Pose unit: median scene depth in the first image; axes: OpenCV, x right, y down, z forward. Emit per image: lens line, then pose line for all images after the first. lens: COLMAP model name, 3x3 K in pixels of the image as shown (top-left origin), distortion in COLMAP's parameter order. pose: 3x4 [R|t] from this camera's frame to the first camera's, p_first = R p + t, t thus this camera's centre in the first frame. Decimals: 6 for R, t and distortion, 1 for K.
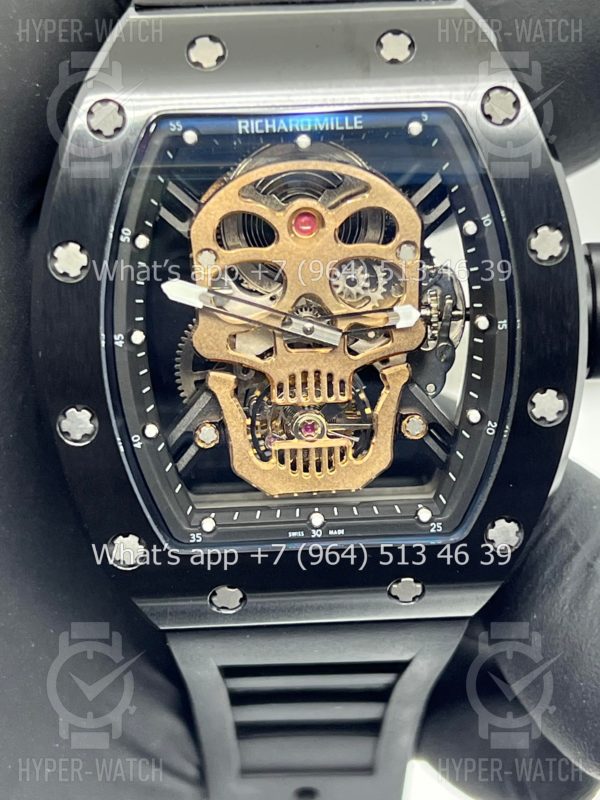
lens RADIAL K [[1877.0, 0, 299.5], [0, 1877.0, 404.2], [0, 0, 1]] dist [0.230800, 0.000000]
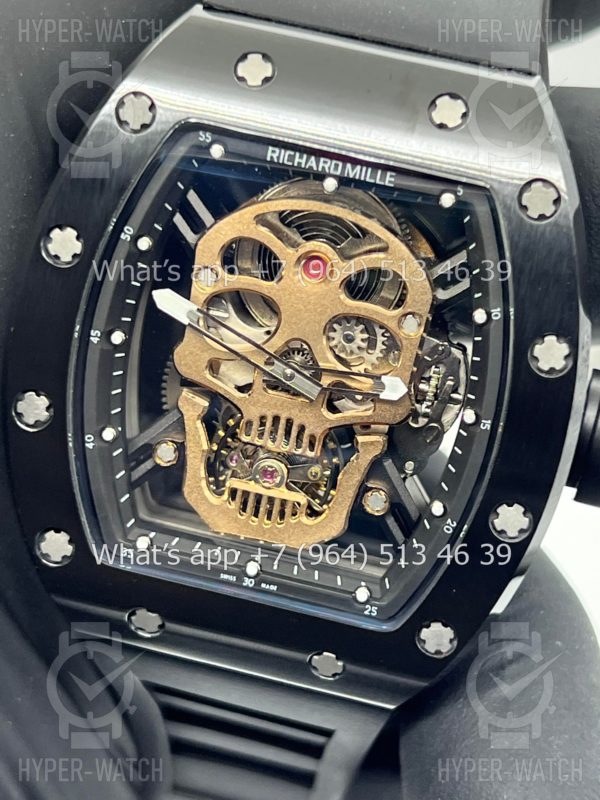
lens RADIAL K [[1877.0, 0, 298.1], [0, 1877.0, 388.7], [0, 0, 1]] dist [0.230800, 0.000000]
pose [[0.955949, 0.260062, -0.136121, 0.140183], [-0.257050, 0.965588, 0.039565, -0.071897], [0.141726, -0.002833, 0.989902, 0.055901]]
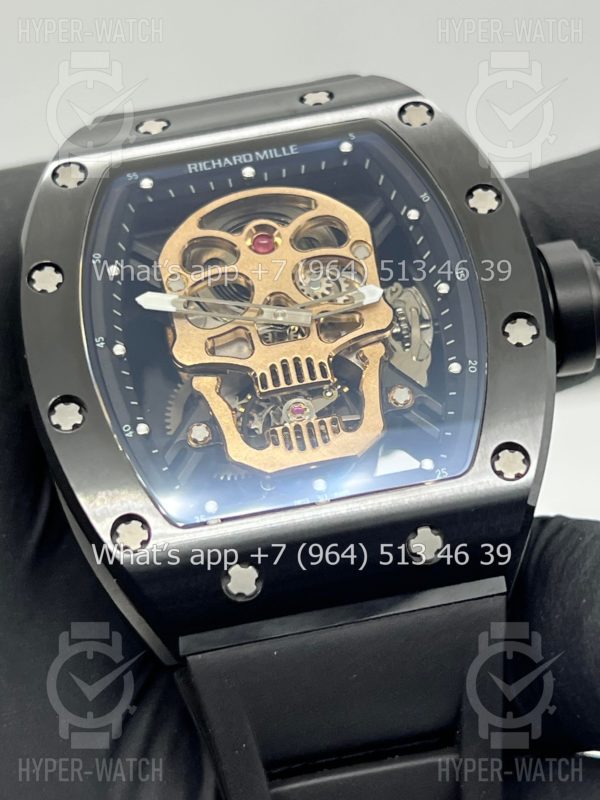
lens RADIAL K [[1877.0, 0, 294.2], [0, 1877.0, 398.6], [0, 0, 1]] dist [0.230800, 0.000000]
pose [[0.984253, -0.176503, 0.009649, -0.005464], [0.148983, 0.798934, -0.582673, 0.604068], [0.095135, 0.574935, 0.812649, 0.177228]]
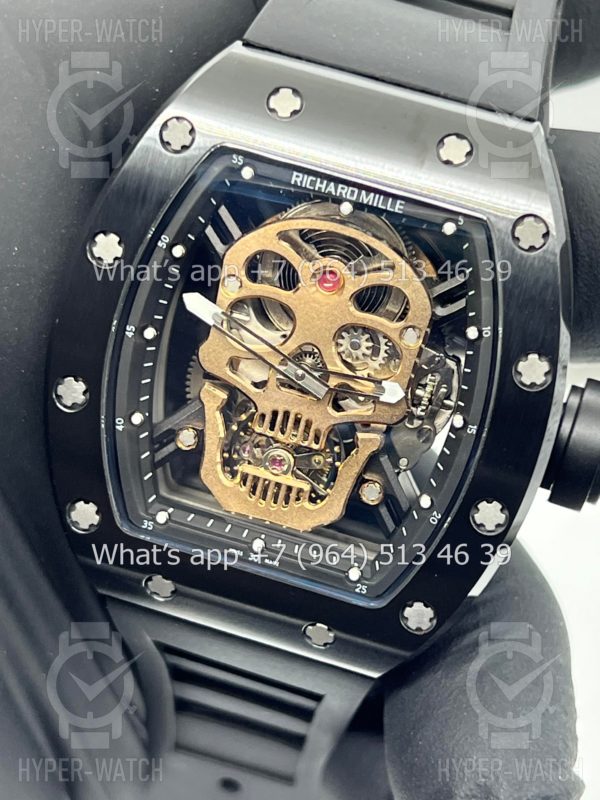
lens RADIAL K [[1877.0, 0, 300.3], [0, 1877.0, 396.8], [0, 0, 1]] dist [0.230800, 0.000000]
pose [[0.938323, 0.315143, -0.142251, 0.160369], [-0.310949, 0.949036, 0.051397, -0.083107], [0.151199, -0.003994, 0.988495, -0.059034]]
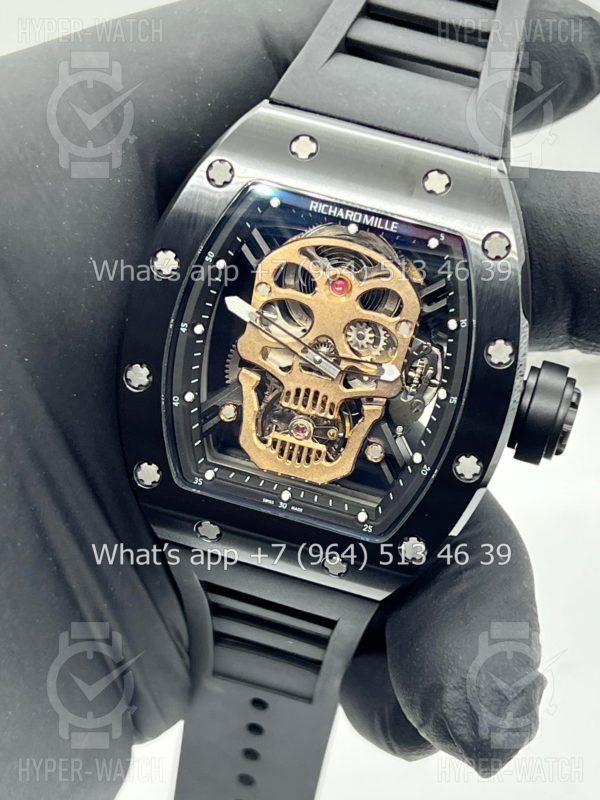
lens RADIAL K [[1877.0, 0, 304.7], [0, 1877.0, 400.7], [0, 0, 1]] dist [0.230800, 0.000000]
pose [[0.944306, 0.300045, -0.135125, 0.188044], [-0.298898, 0.953839, 0.029183, -0.048693], [0.137644, 0.012831, 0.990399, -0.351270]]
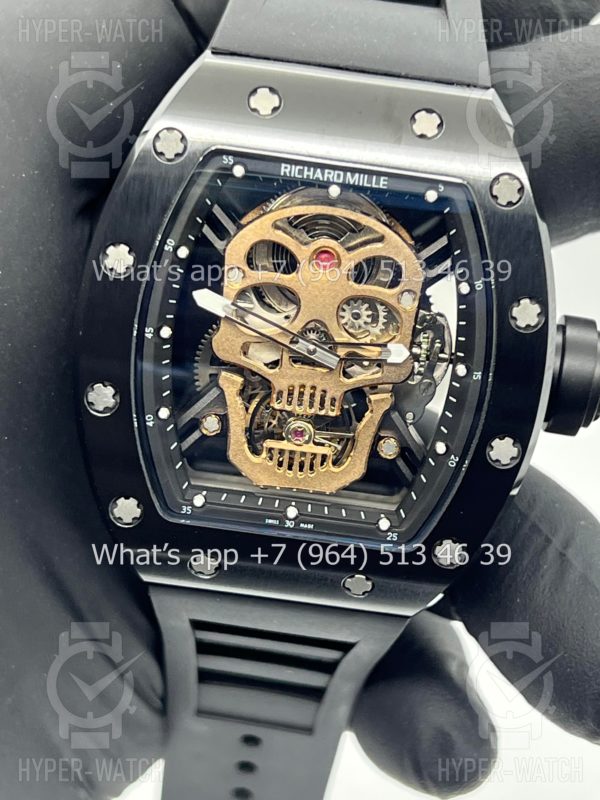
lens RADIAL K [[1877.0, 0, 303.2], [0, 1877.0, 406.2], [0, 0, 1]] dist [0.230800, 0.000000]
pose [[0.985019, 0.171269, -0.020092, 0.028619], [-0.170528, 0.984761, 0.034136, -0.044461], [0.025633, -0.030198, 0.999215, -0.157812]]
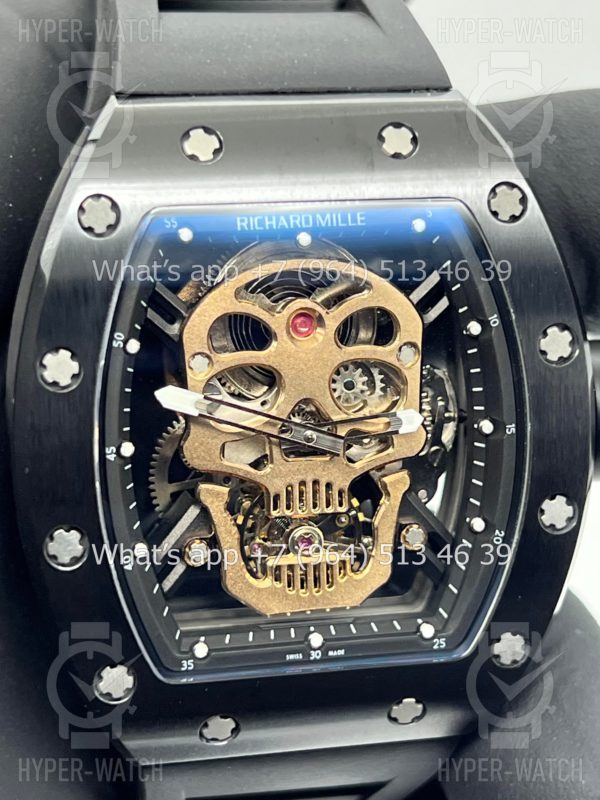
lens RADIAL K [[1877.0, 0, 297.4], [0, 1877.0, 396.7], [0, 0, 1]] dist [0.230800, 0.000000]
pose [[0.985486, -0.015012, 0.169089, -0.158452], [0.021022, 0.999207, -0.033805, -0.028226], [-0.168448, 0.036869, 0.985021, 0.076339]]
